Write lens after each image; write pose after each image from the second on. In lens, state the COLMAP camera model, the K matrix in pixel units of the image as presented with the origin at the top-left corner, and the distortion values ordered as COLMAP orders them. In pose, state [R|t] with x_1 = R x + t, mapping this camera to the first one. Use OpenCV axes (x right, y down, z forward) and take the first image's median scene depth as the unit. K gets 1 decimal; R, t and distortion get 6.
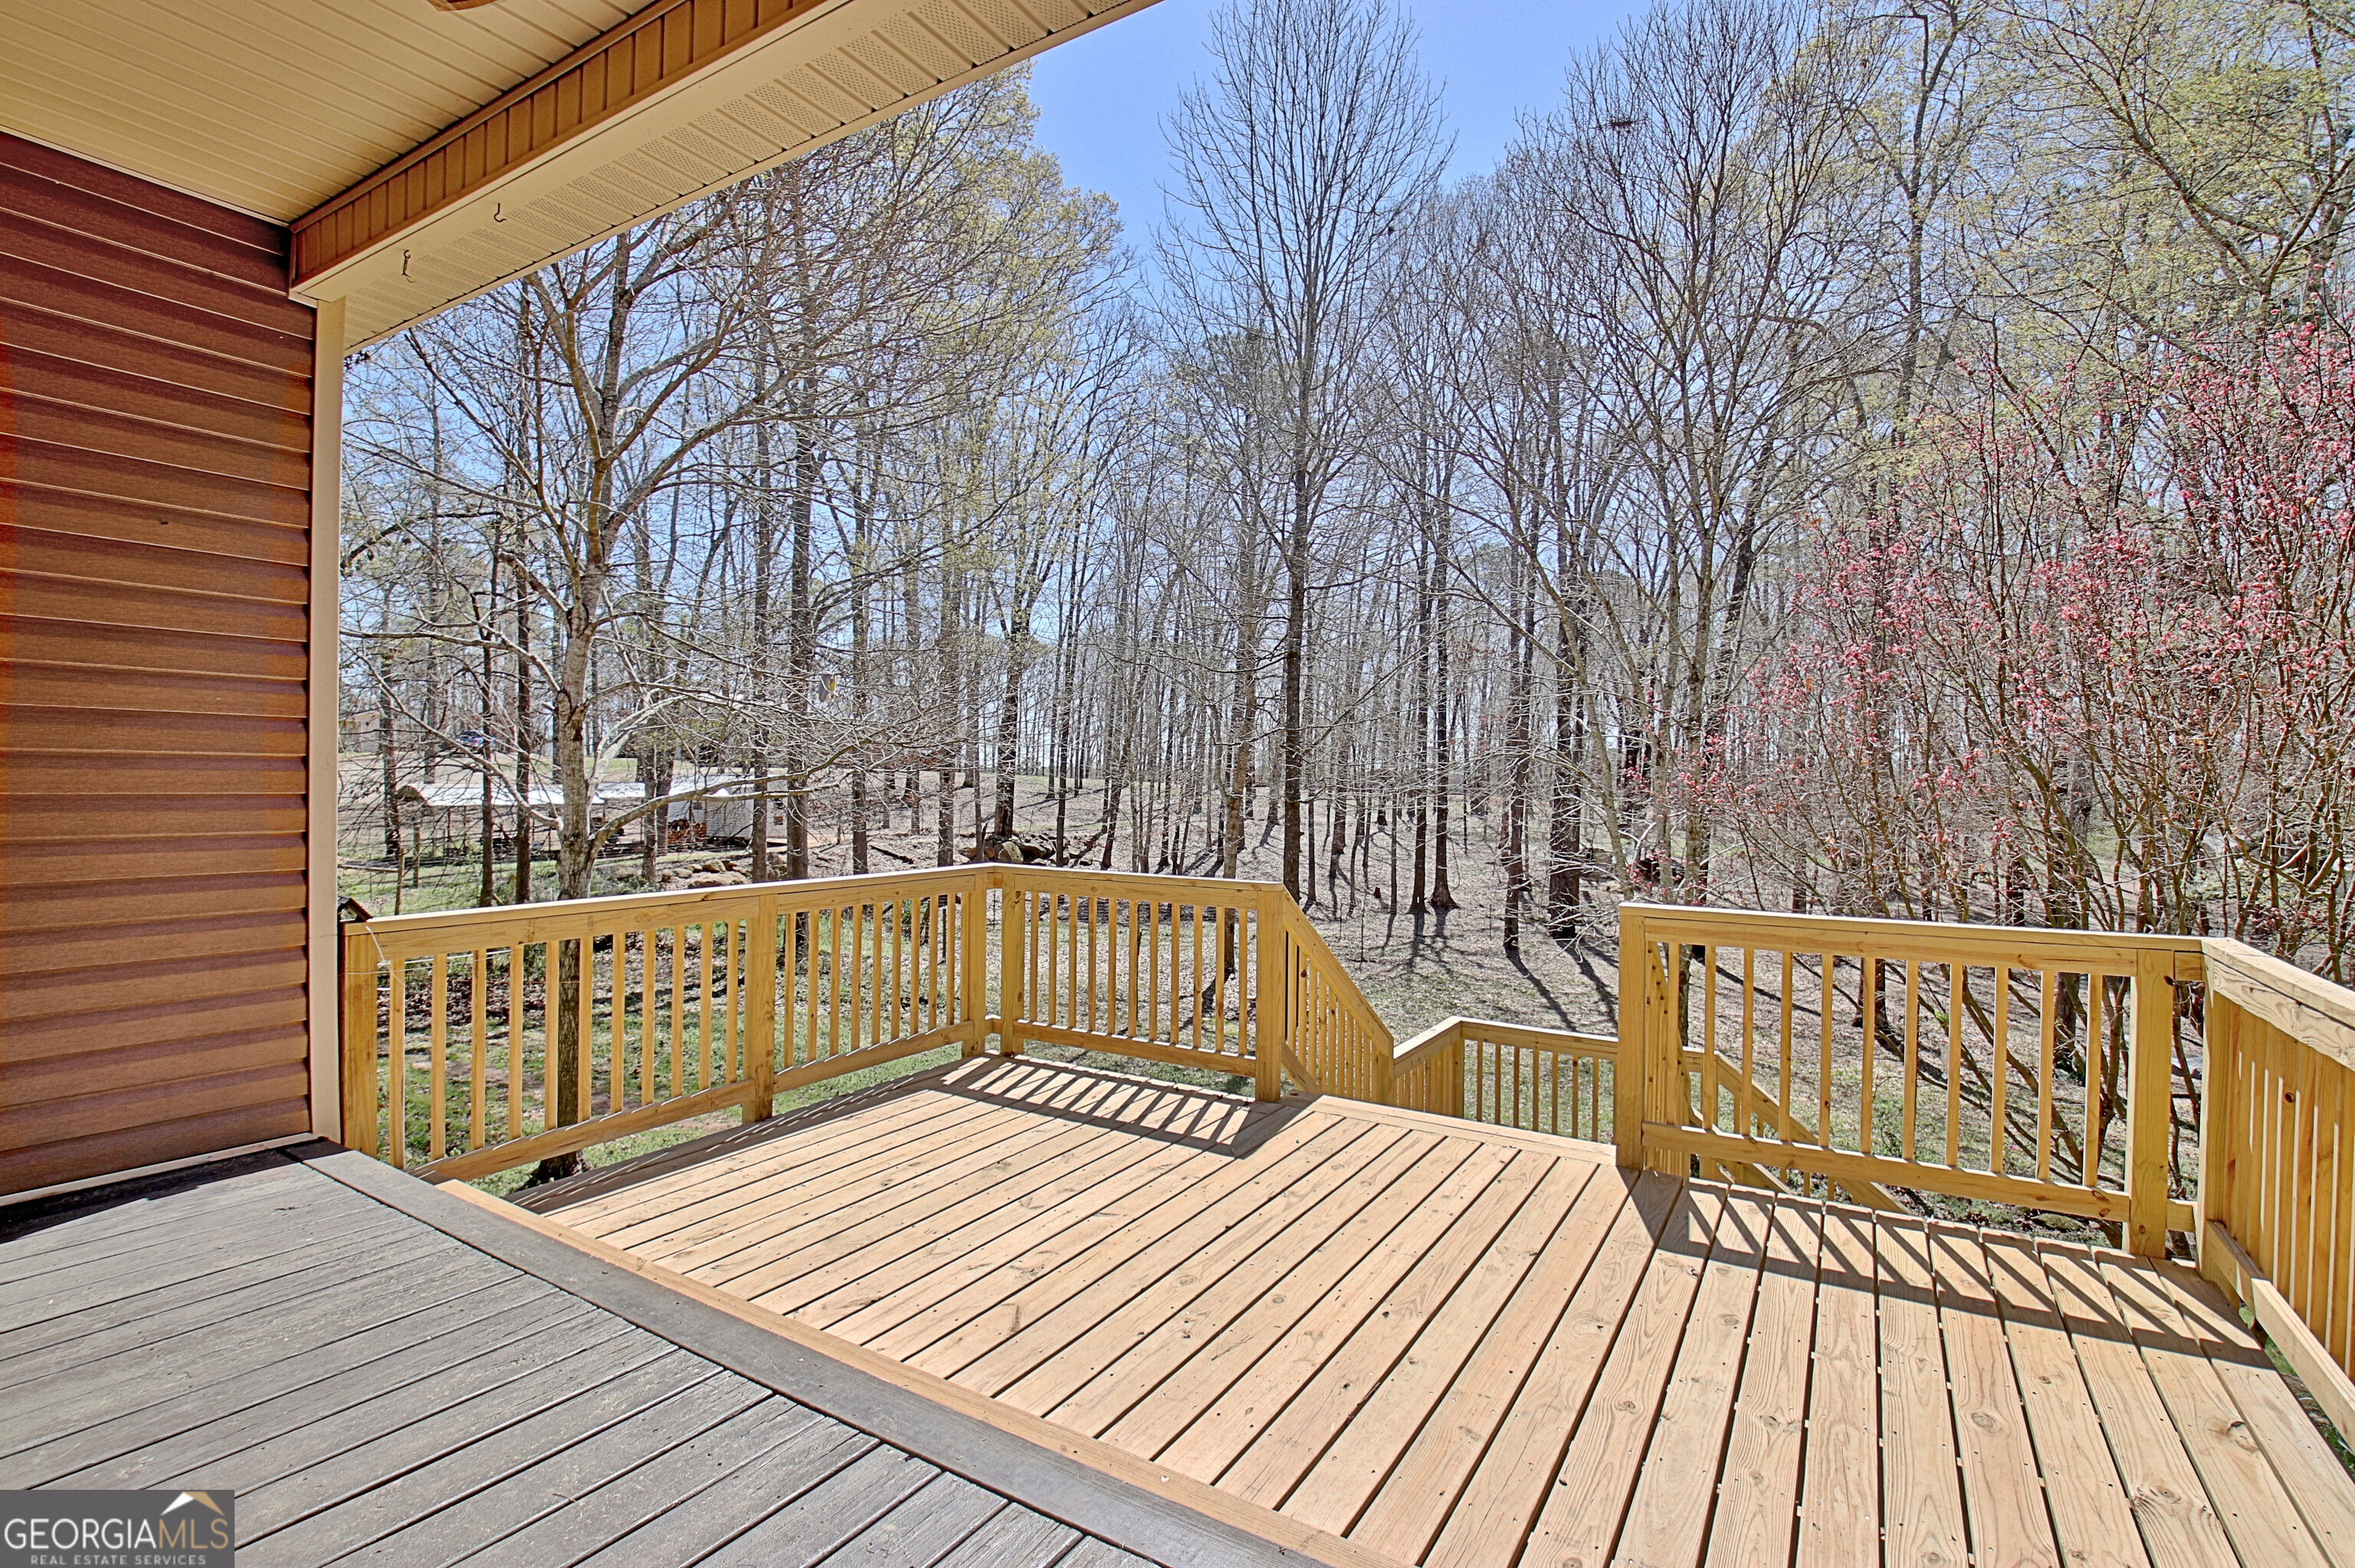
lens RADIAL K [[1096.2, 0, 1171.7], [0, 1096.2, 776.3], [0, 0, 1]] dist [0.000451, -0.020449]
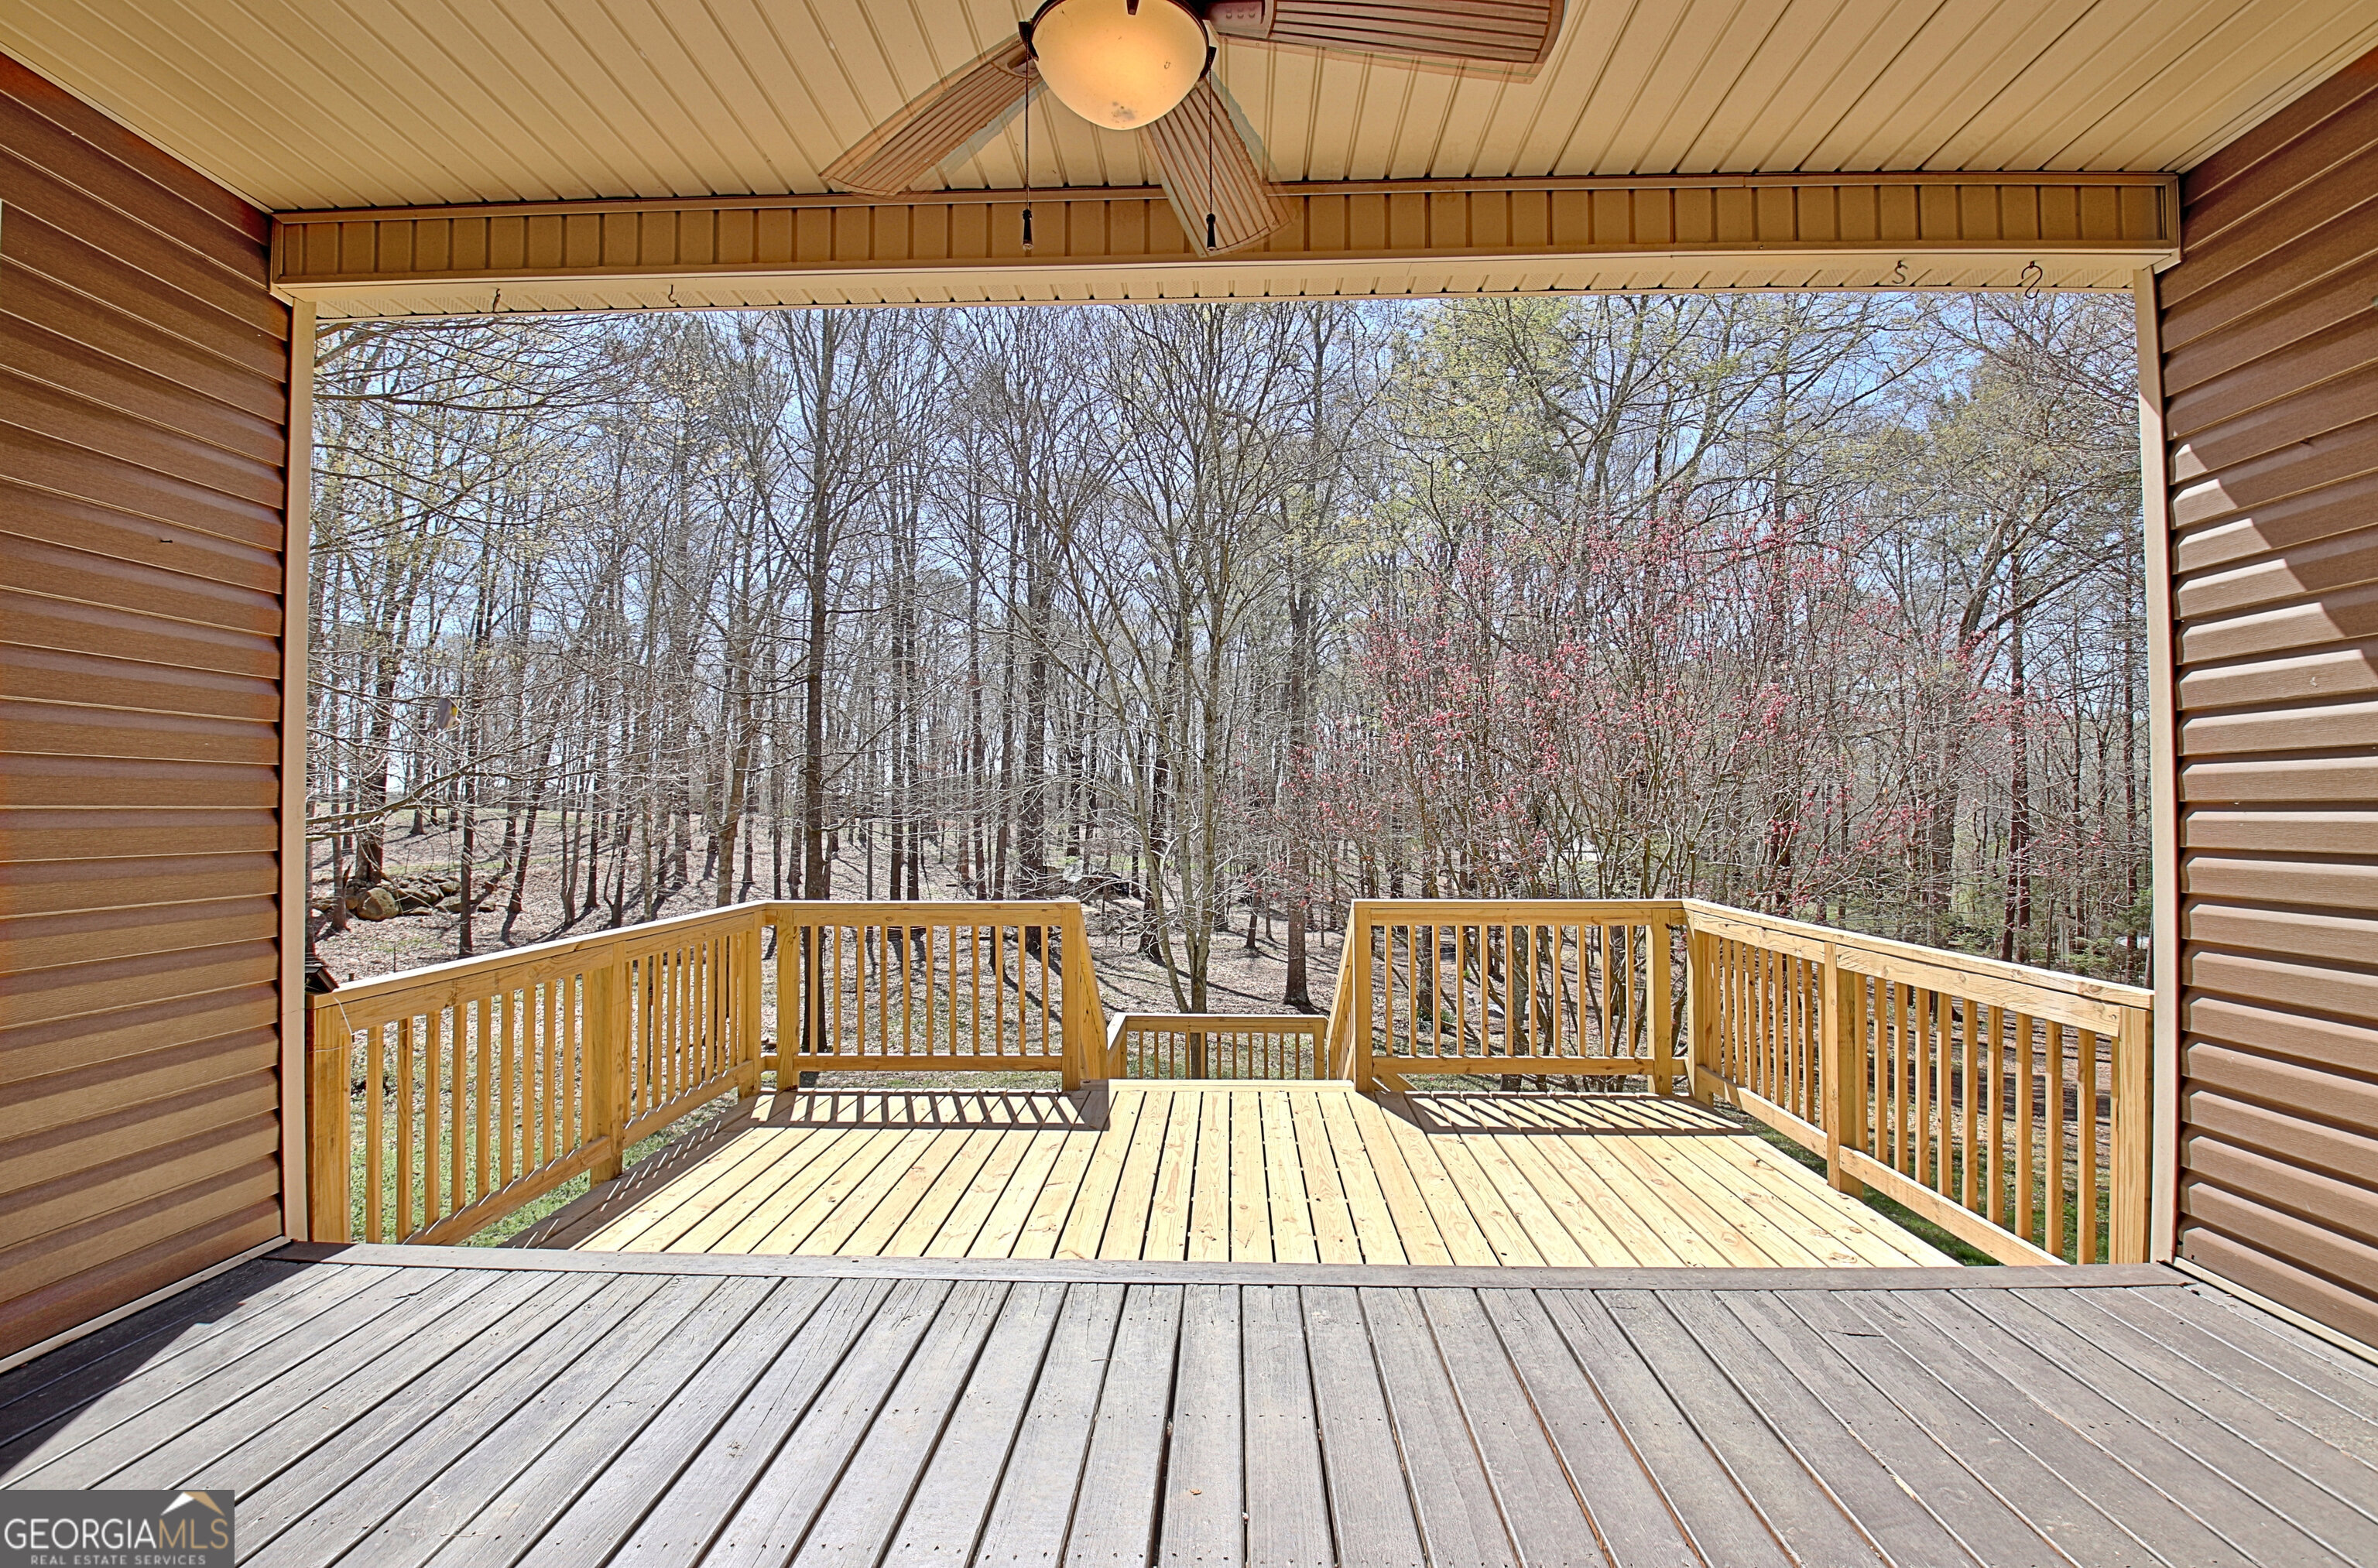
lens RADIAL K [[1126.4, 0, 1187.5], [0, 1126.4, 769.4], [0, 0, 1]] dist [0.001402, -0.020735]
pose [[0.867588, 0.002325, 0.497278, -0.605270], [0.010808, 0.999665, -0.023531, -0.020540], [-0.497166, 0.025790, 0.867272, -0.156411]]
